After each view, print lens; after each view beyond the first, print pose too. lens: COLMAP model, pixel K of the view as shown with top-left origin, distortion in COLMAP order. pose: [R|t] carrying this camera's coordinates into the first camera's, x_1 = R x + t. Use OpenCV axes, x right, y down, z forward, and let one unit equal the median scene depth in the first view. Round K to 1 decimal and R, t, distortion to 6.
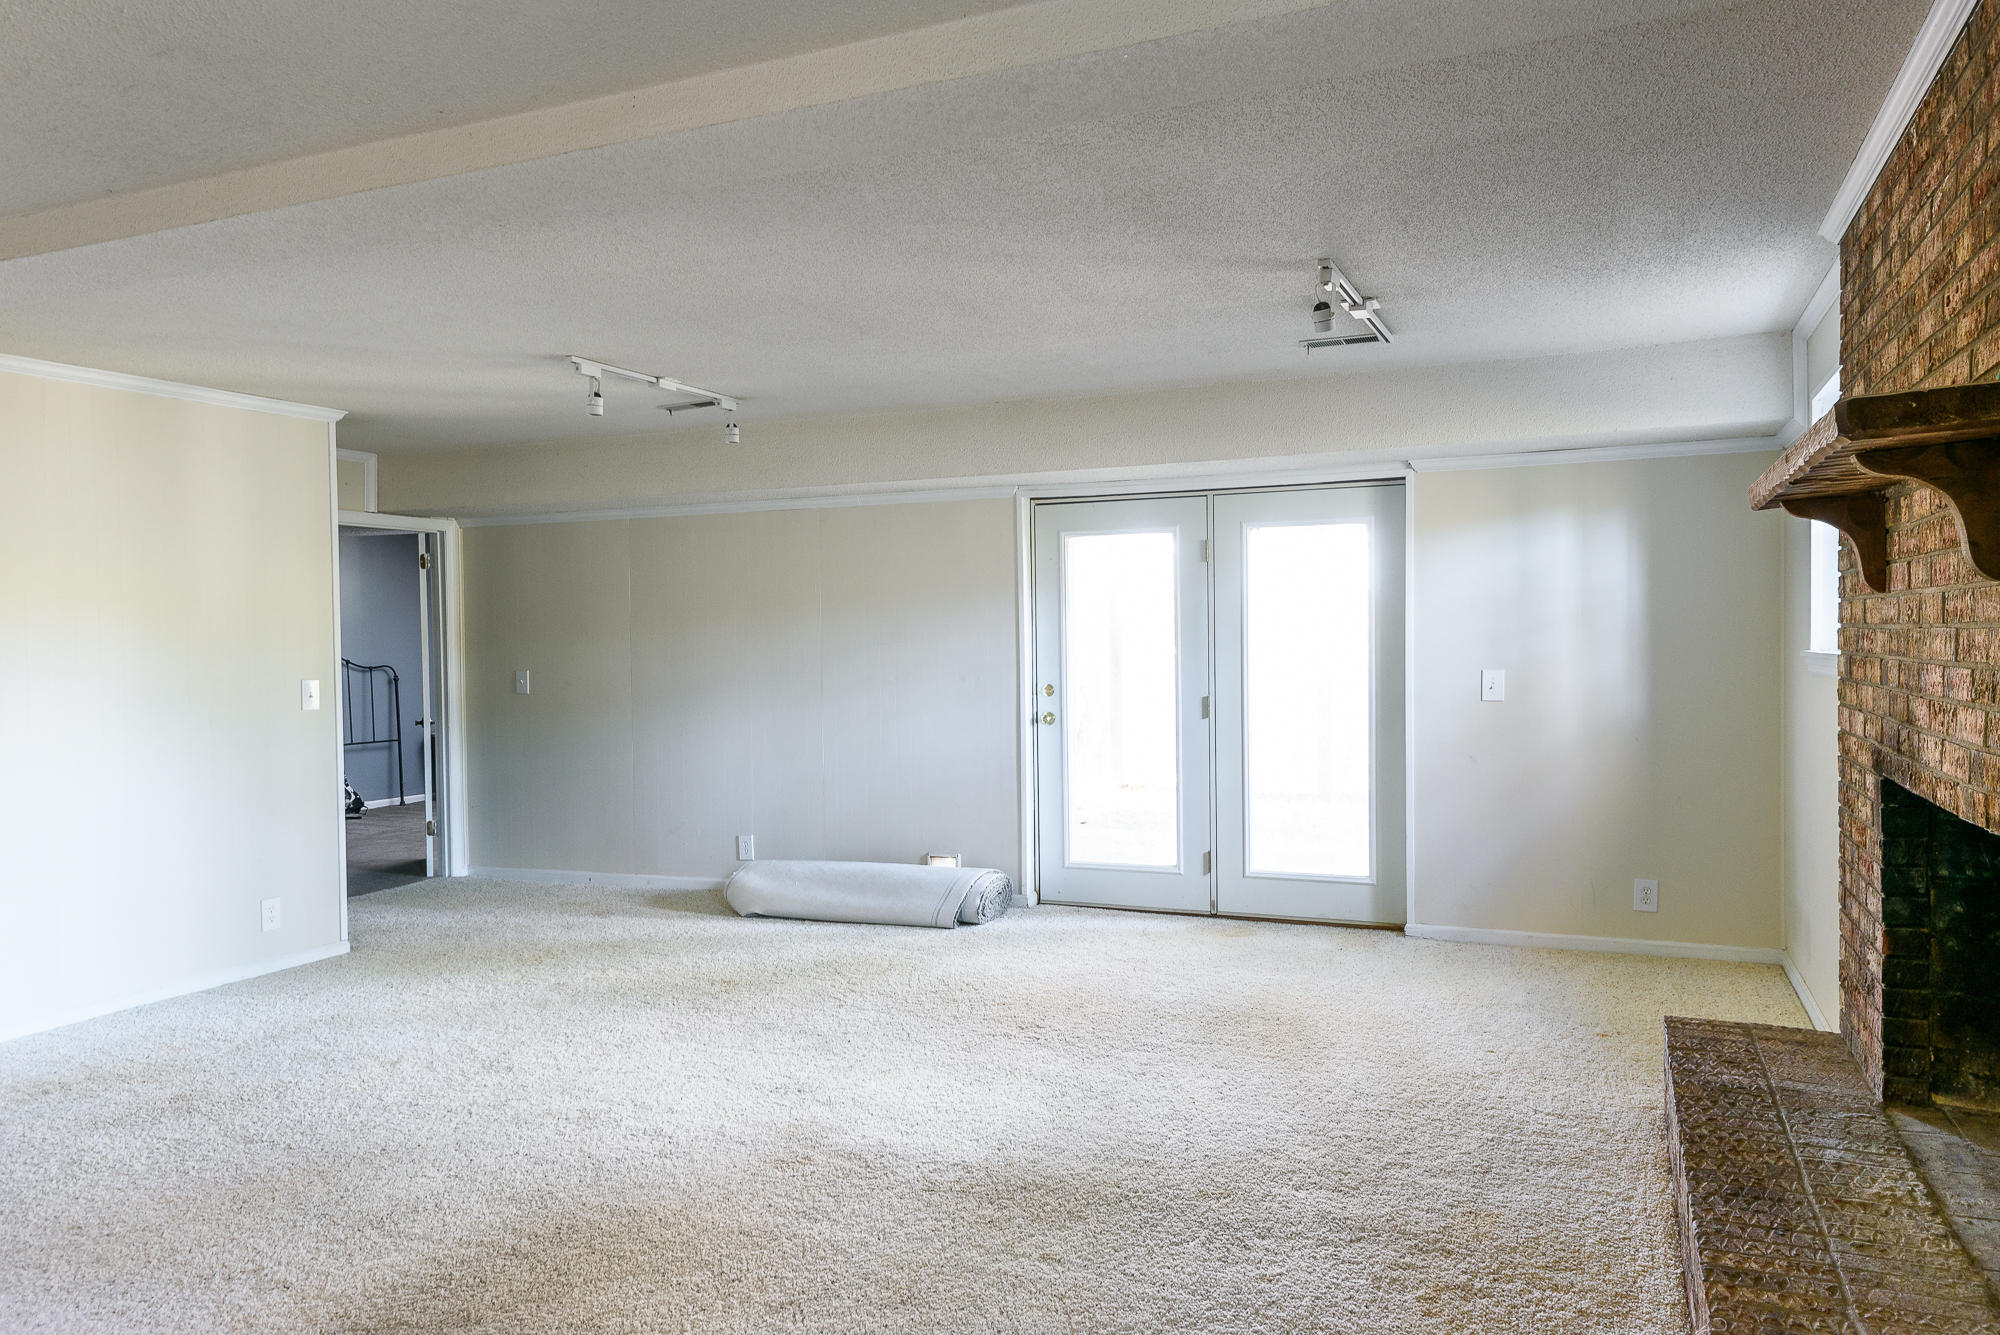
lens RADIAL K [[1386.8, 0, 989.2], [0, 1386.8, 678.0], [0, 0, 1]] dist [0.017410, 0.004277]
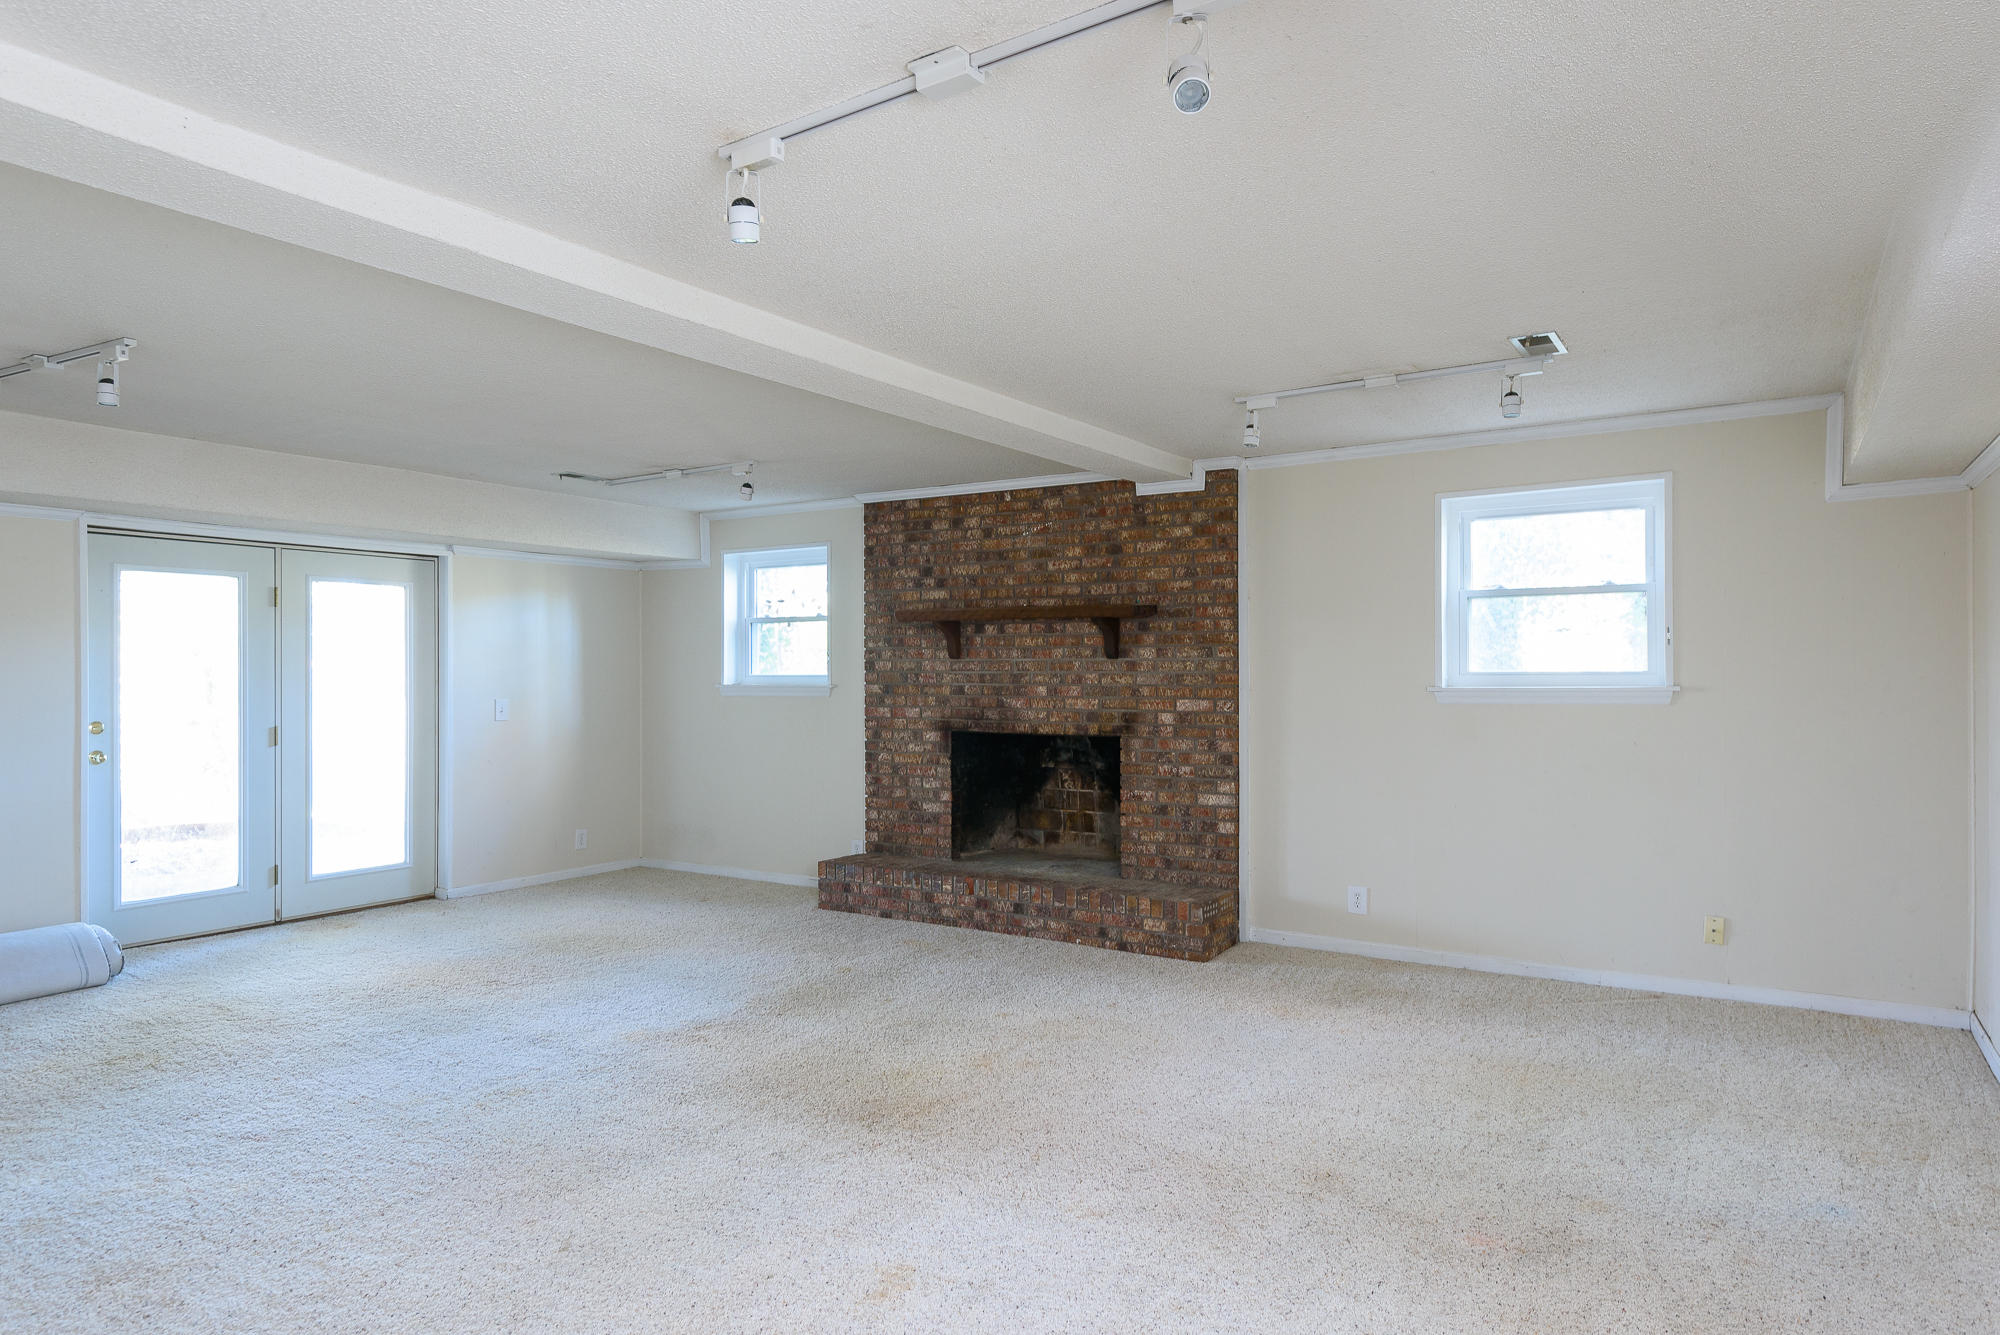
lens RADIAL K [[1245.1, 0, 985.6], [0, 1245.1, 665.5], [0, 0, 1]] dist [0.025038, -0.019466]
pose [[0.164130, 0.015244, 0.986321, -0.766777], [0.026278, 0.999458, -0.019820, -0.000930], [-0.986089, 0.029172, 0.163640, 0.274922]]
